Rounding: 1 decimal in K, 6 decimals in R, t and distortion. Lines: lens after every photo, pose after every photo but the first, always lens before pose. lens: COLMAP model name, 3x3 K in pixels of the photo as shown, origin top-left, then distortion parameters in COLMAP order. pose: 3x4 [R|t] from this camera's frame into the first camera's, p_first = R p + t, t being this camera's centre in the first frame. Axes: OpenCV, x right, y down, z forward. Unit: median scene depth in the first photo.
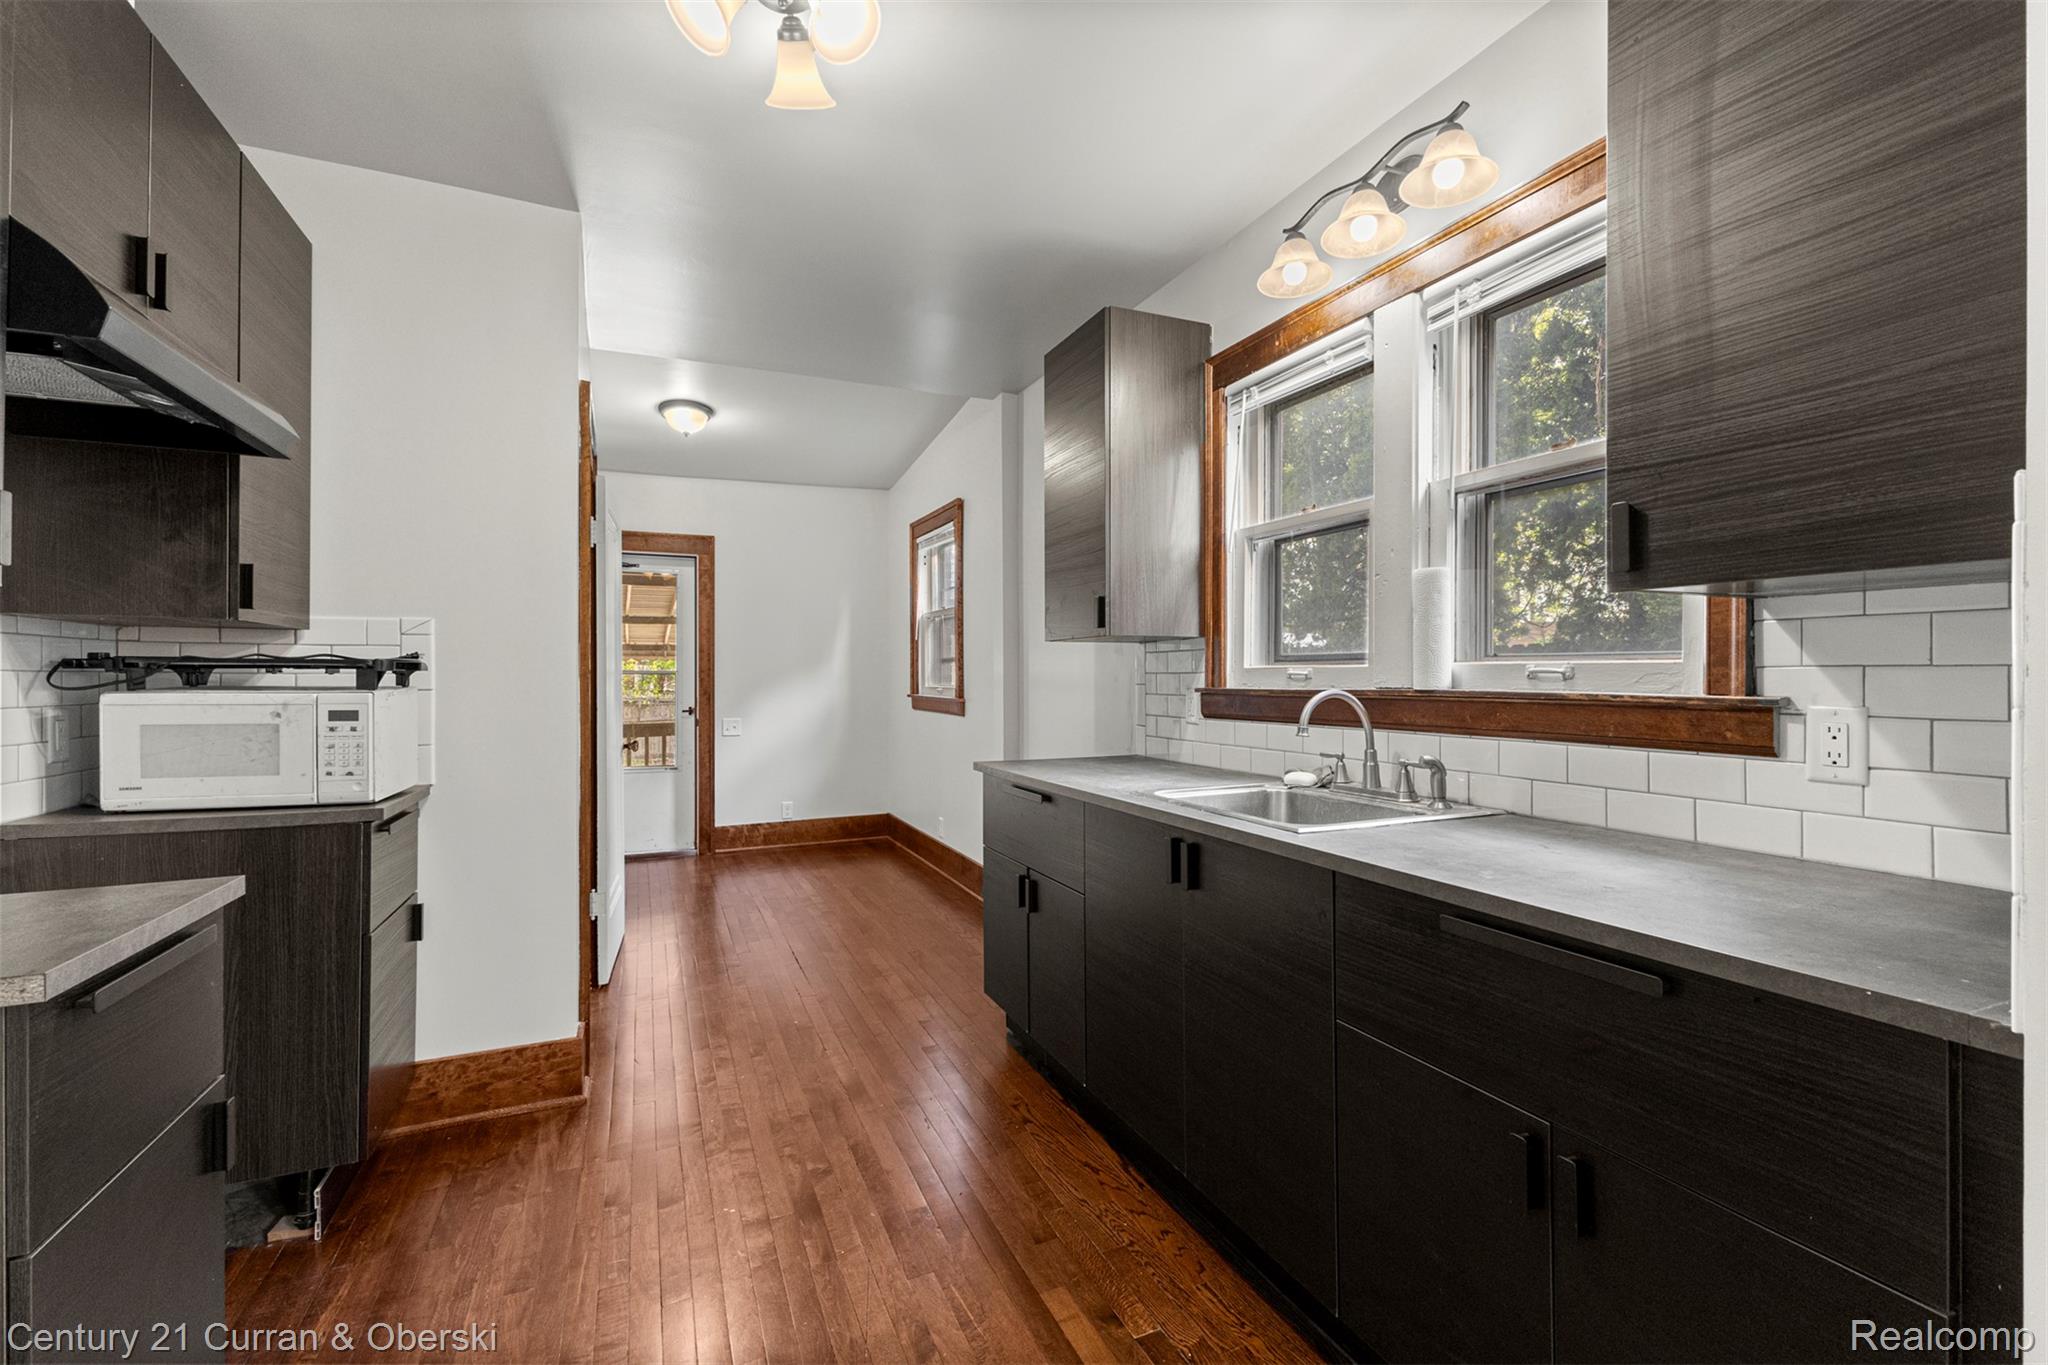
lens RADIAL K [[880.5, 0, 1033.3], [0, 880.5, 676.2], [0, 0, 1]] dist [0.016007, -0.003362]
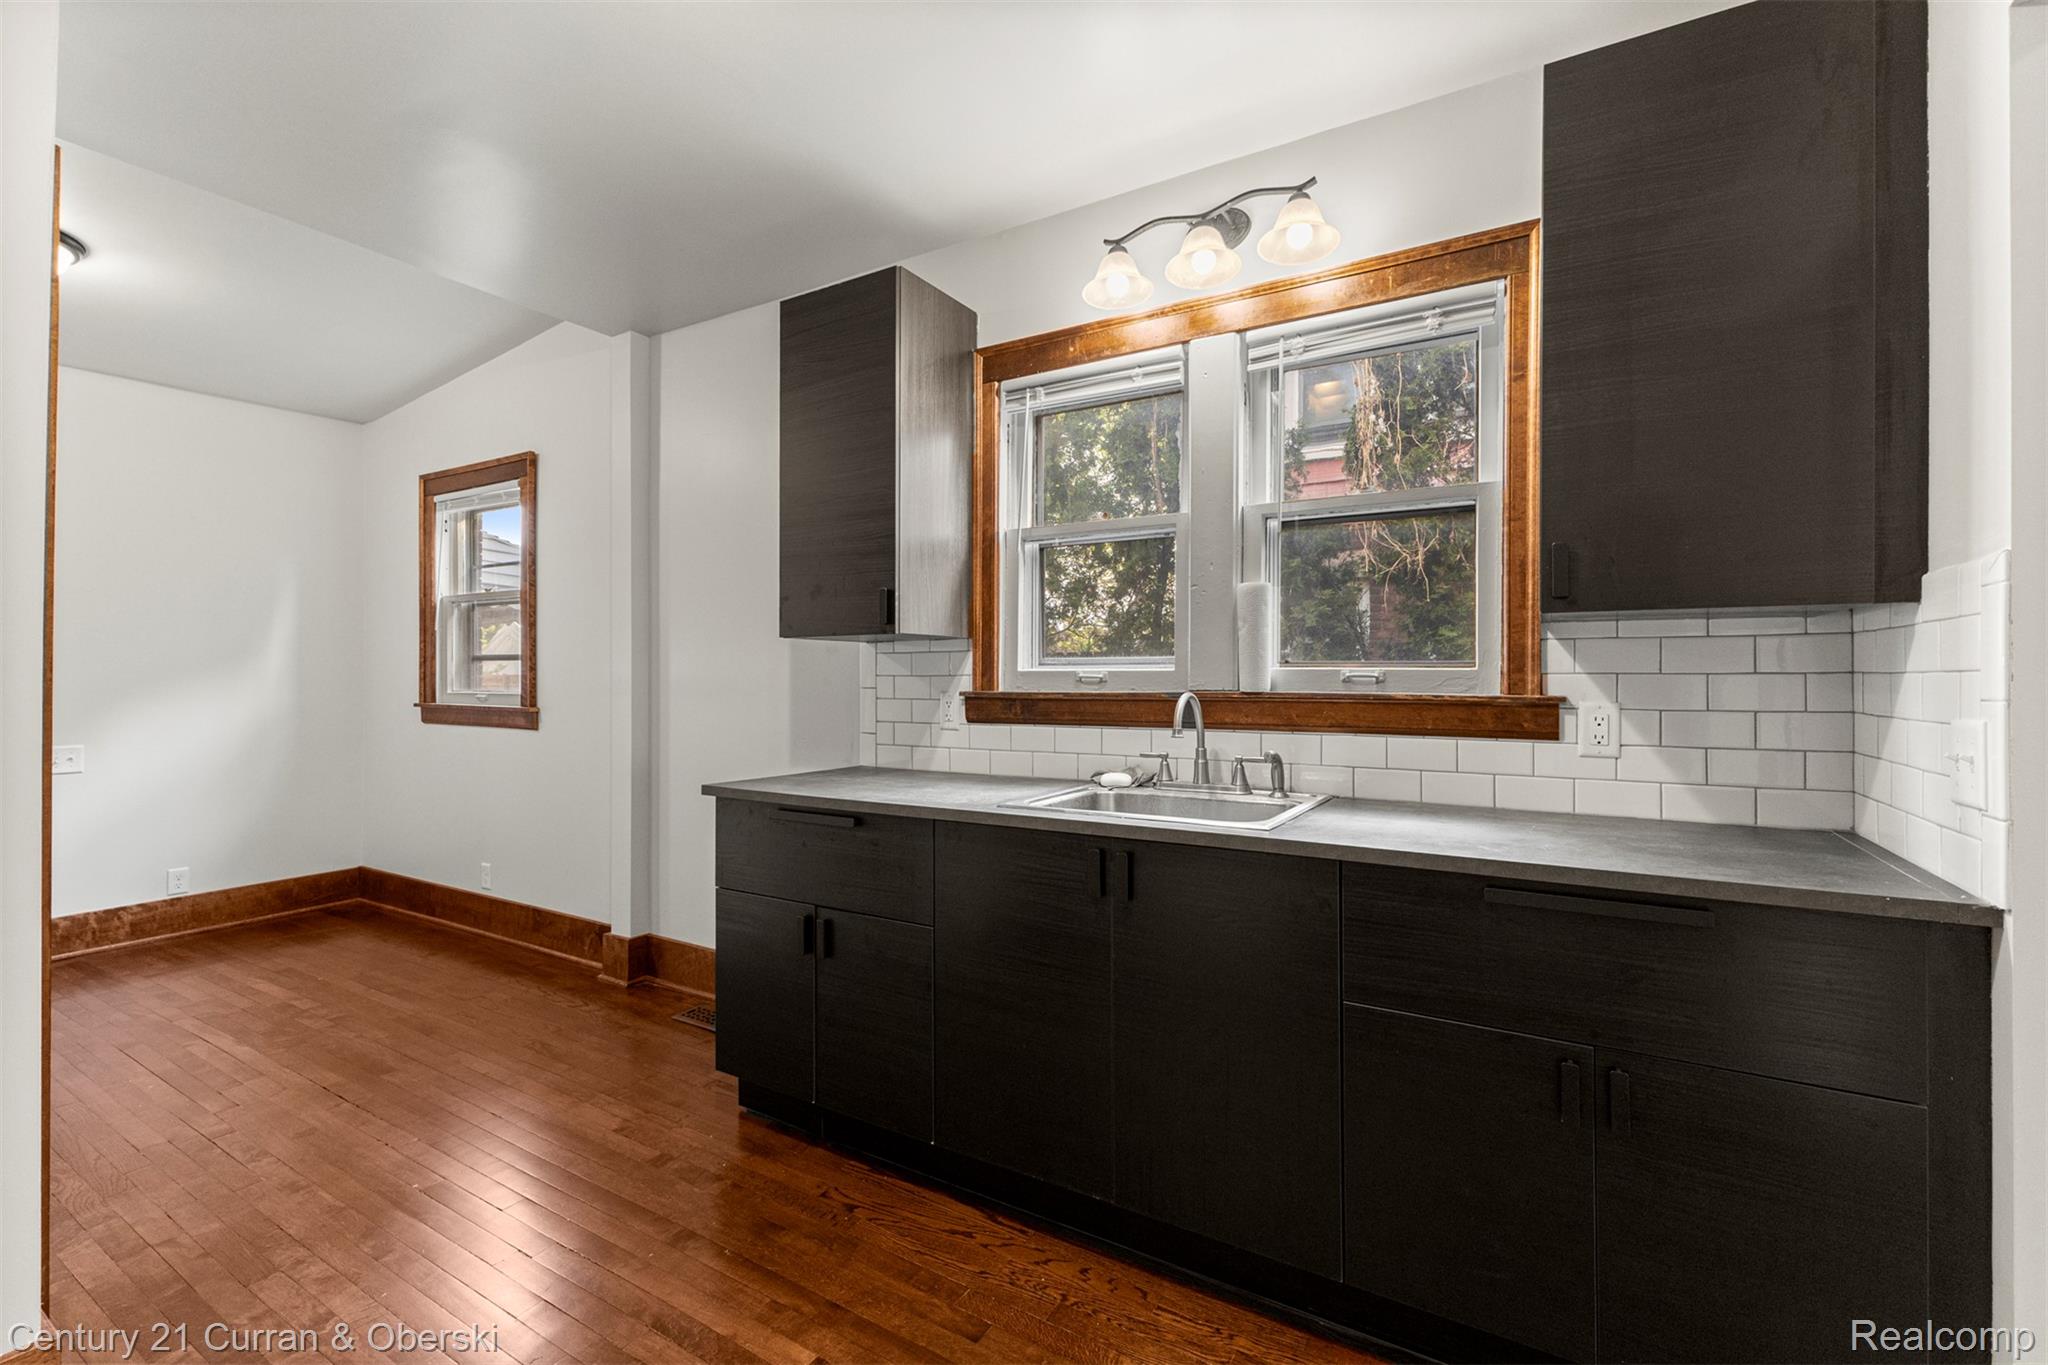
lens RADIAL K [[880.5, 0, 1024.7], [0, 880.5, 678.6], [0, 0, 1]] dist [0.016007, -0.003362]
pose [[0.818982, 0.002976, 0.573812, -0.347454], [-0.001950, 0.999995, -0.002403, 0.001342], [-0.573816, 0.000849, 0.818984, 0.208184]]
